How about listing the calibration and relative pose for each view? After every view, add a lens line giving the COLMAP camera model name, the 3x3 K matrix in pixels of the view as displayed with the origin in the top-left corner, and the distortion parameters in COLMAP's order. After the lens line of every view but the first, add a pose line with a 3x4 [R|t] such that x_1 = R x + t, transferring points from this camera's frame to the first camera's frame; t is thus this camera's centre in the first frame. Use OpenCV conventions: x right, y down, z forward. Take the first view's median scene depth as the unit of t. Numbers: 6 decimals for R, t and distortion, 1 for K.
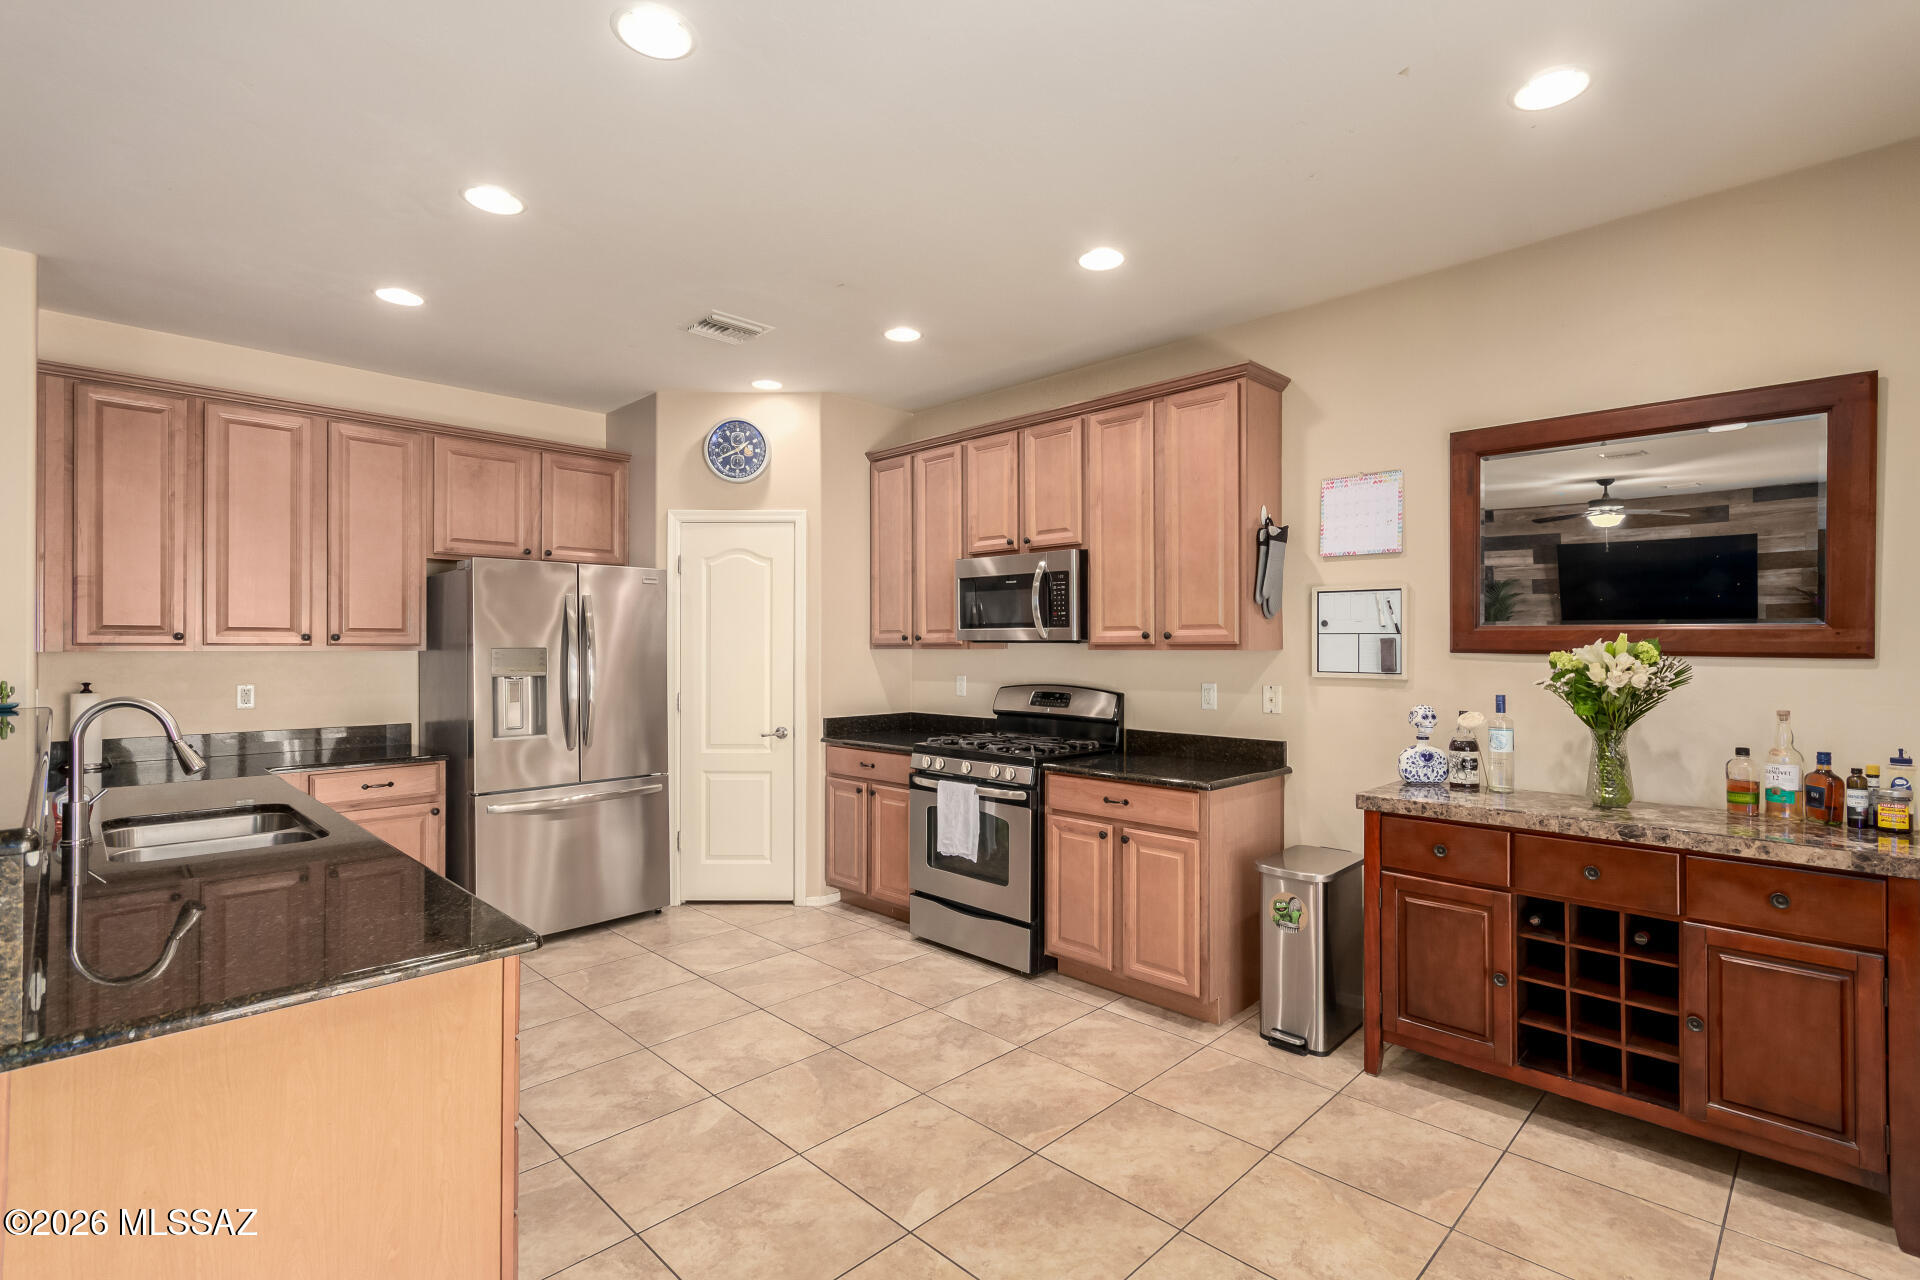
lens RADIAL K [[932.1, 0, 977.5], [0, 932.1, 645.3], [0, 0, 1]] dist [0.003435, 0.003138]
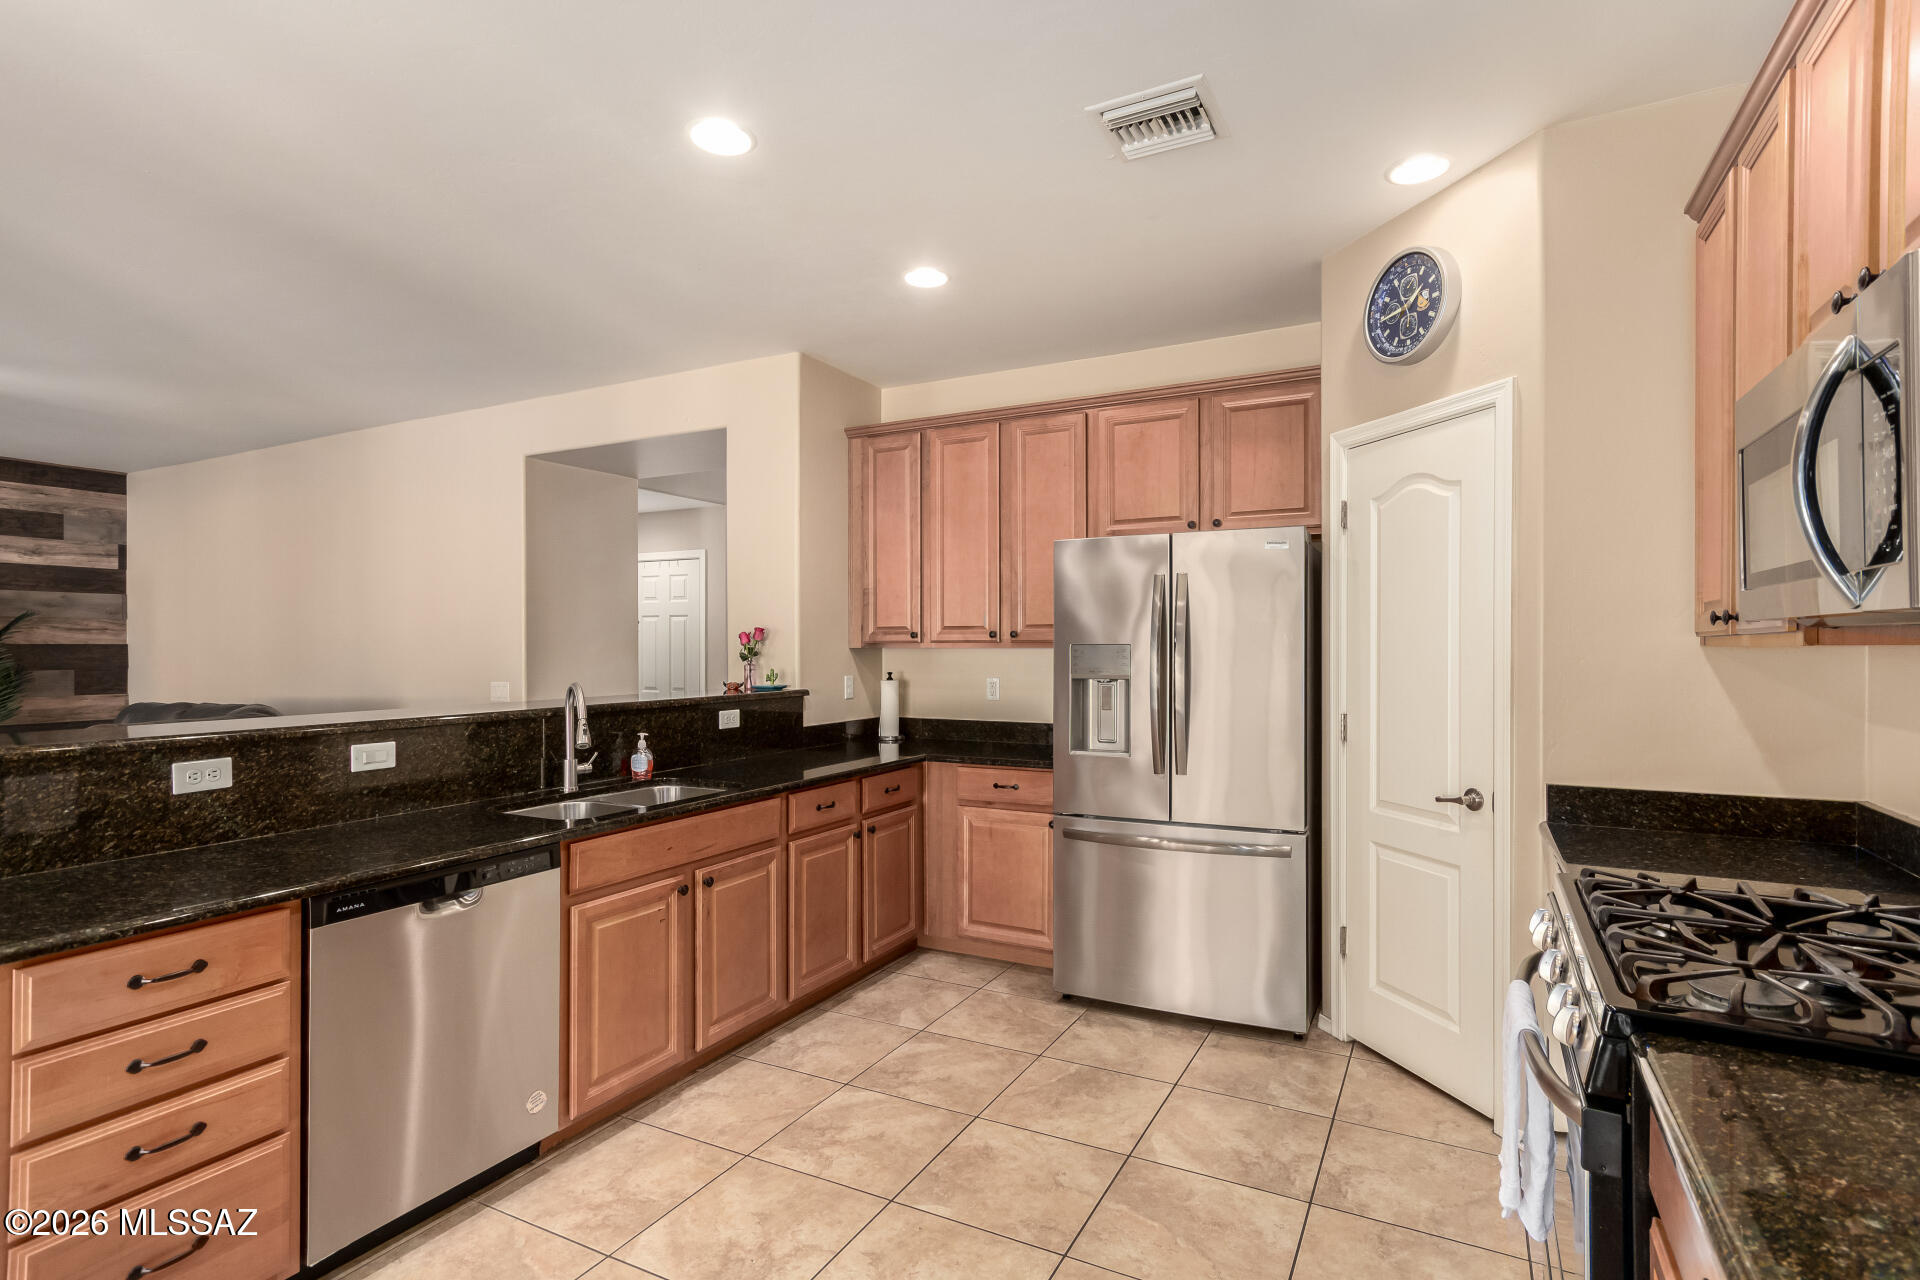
lens RADIAL K [[932.1, 0, 937.7], [0, 932.1, 650.0], [0, 0, 1]] dist [0.003435, 0.003138]
pose [[0.274369, 0.004151, -0.961615, 0.305575], [0.003455, 0.999980, 0.005302, 0.003677], [0.961618, -0.004777, 0.274350, 0.746901]]
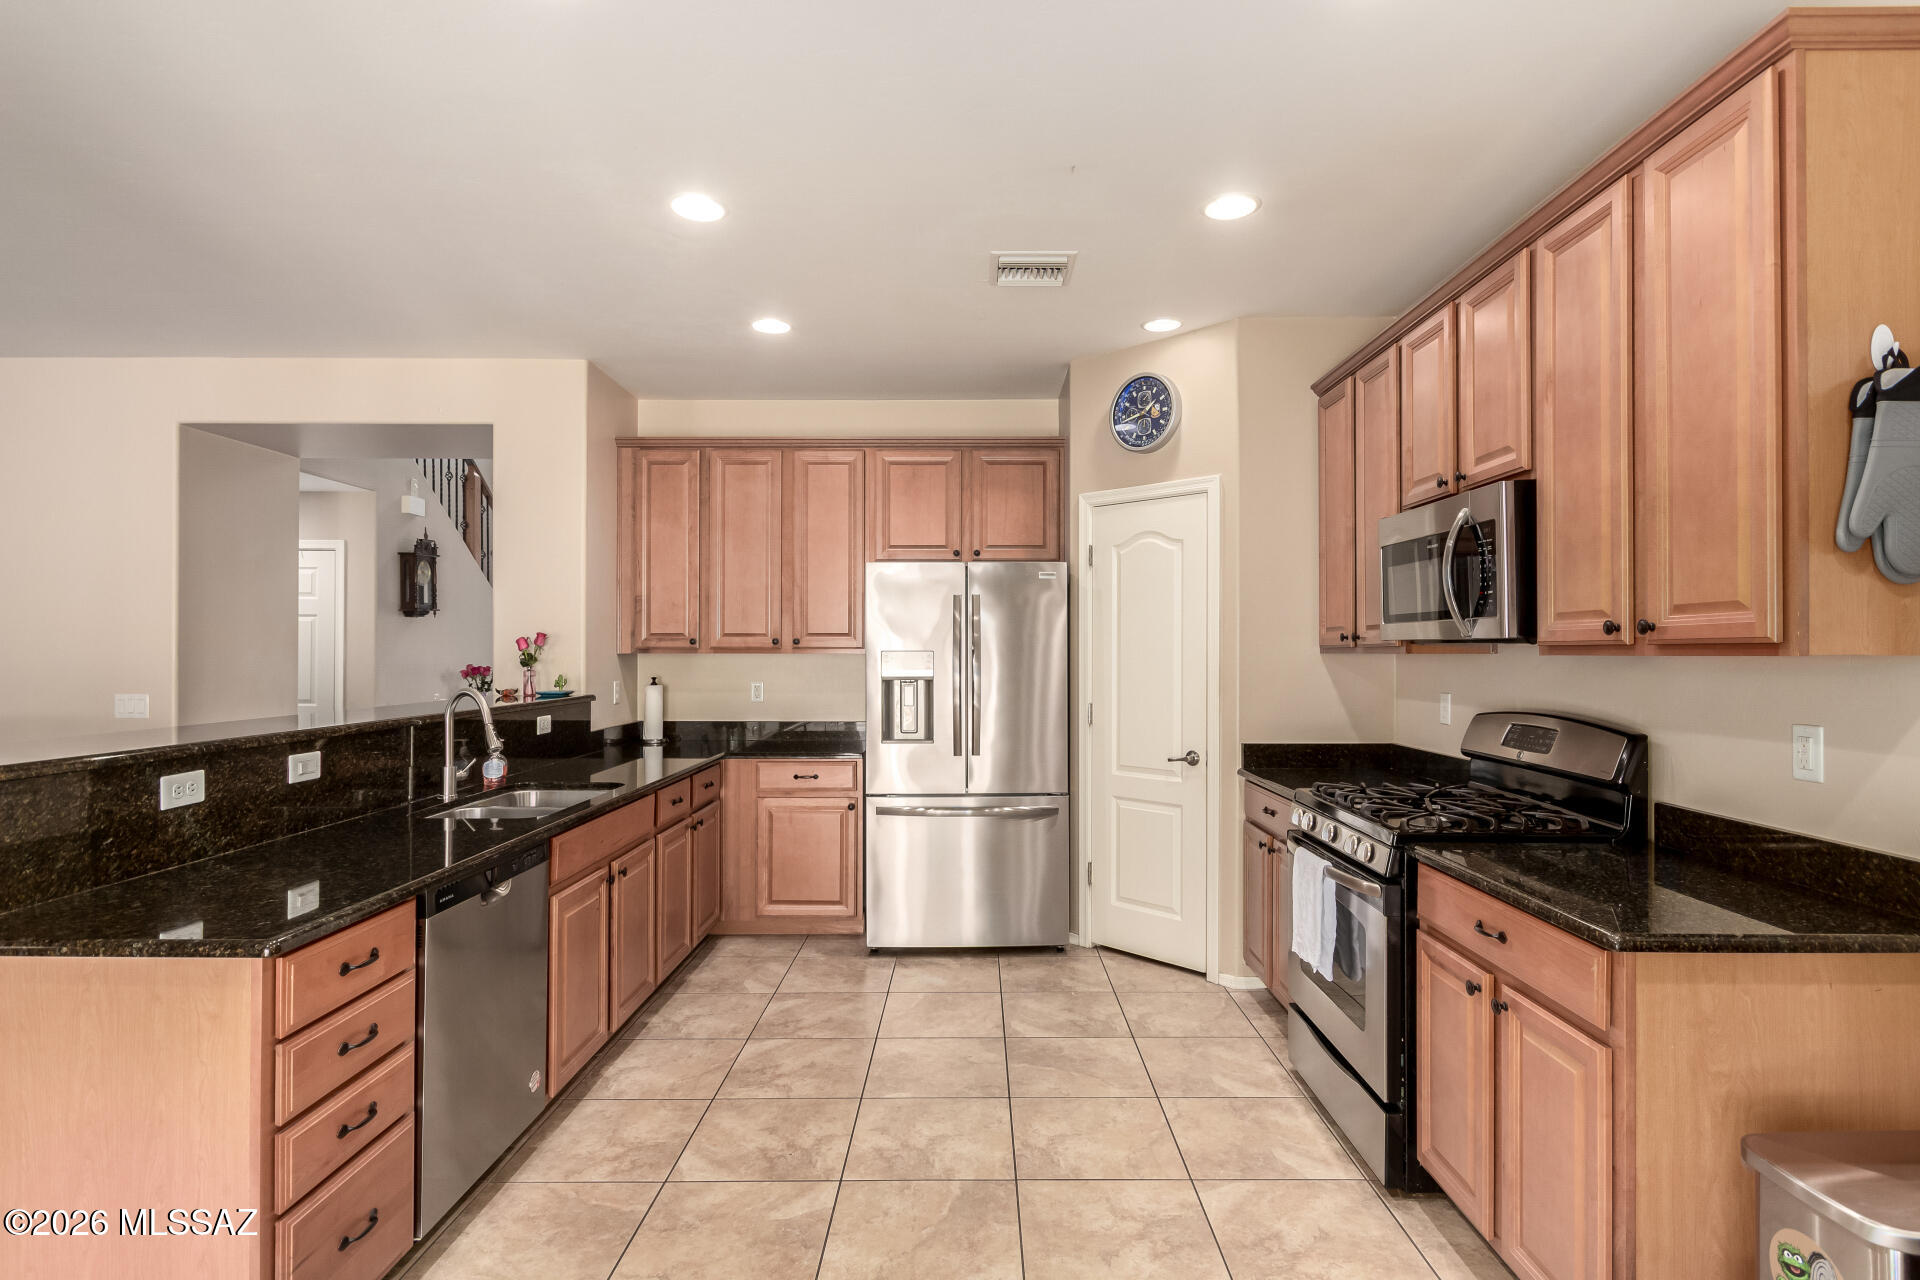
lens RADIAL K [[981.4, 0, 934.4], [0, 981.4, 645.5], [0, 0, 1]] dist [-0.003663, 0.001042]
pose [[0.682850, -0.003507, -0.730550, 0.338753], [0.000225, 0.999989, -0.004591, 0.002069], [0.730559, 0.002971, 0.682844, 0.363754]]
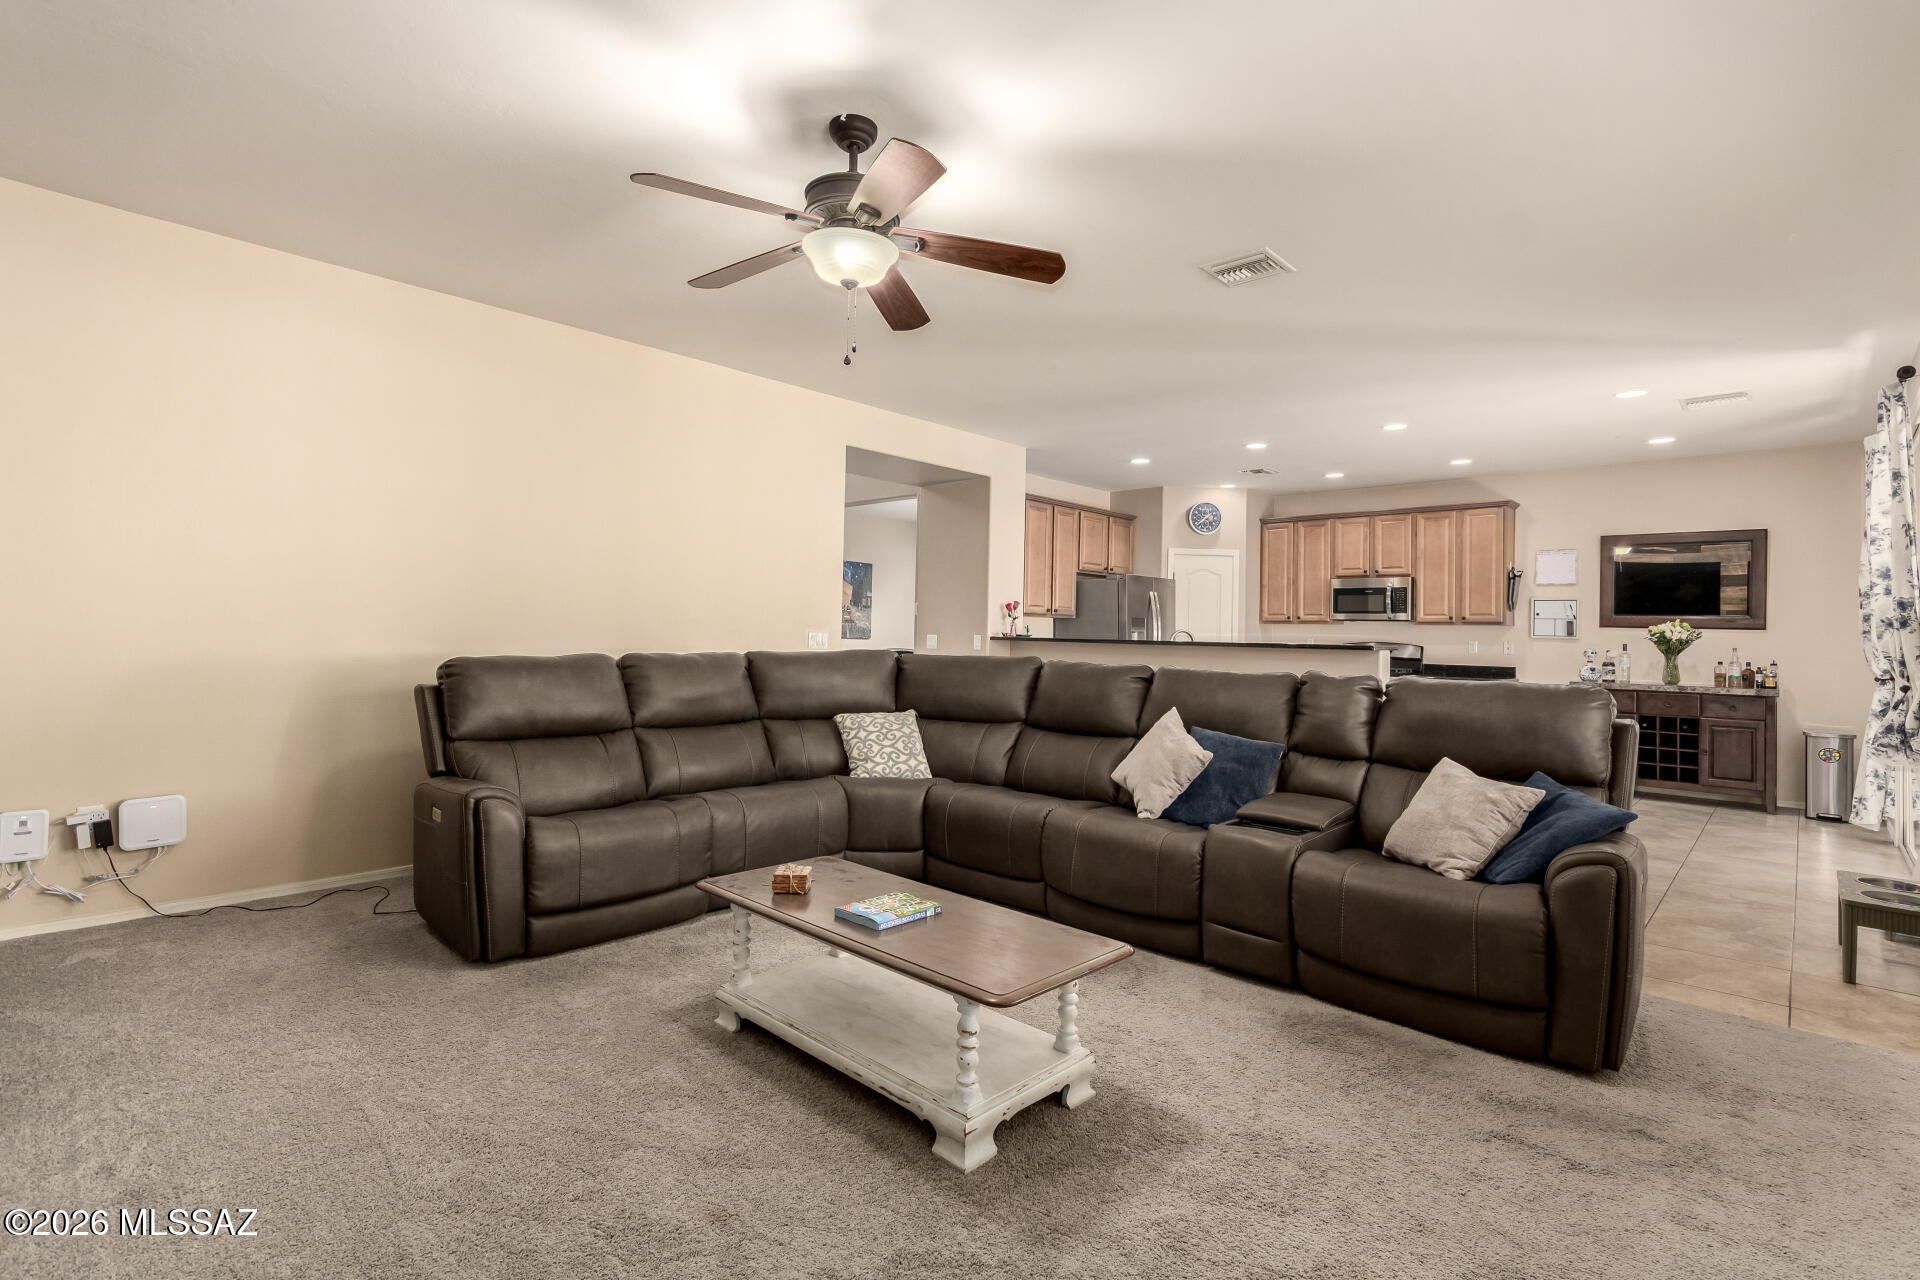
lens RADIAL K [[932.1, 0, 979.1], [0, 932.1, 614.7], [0, 0, 1]] dist [0.003435, 0.003138]
pose [[0.999345, 0.022679, 0.028193, -1.039917], [-0.022088, 0.999533, -0.021102, 0.055537], [-0.028659, 0.020465, 0.999380, -1.219388]]
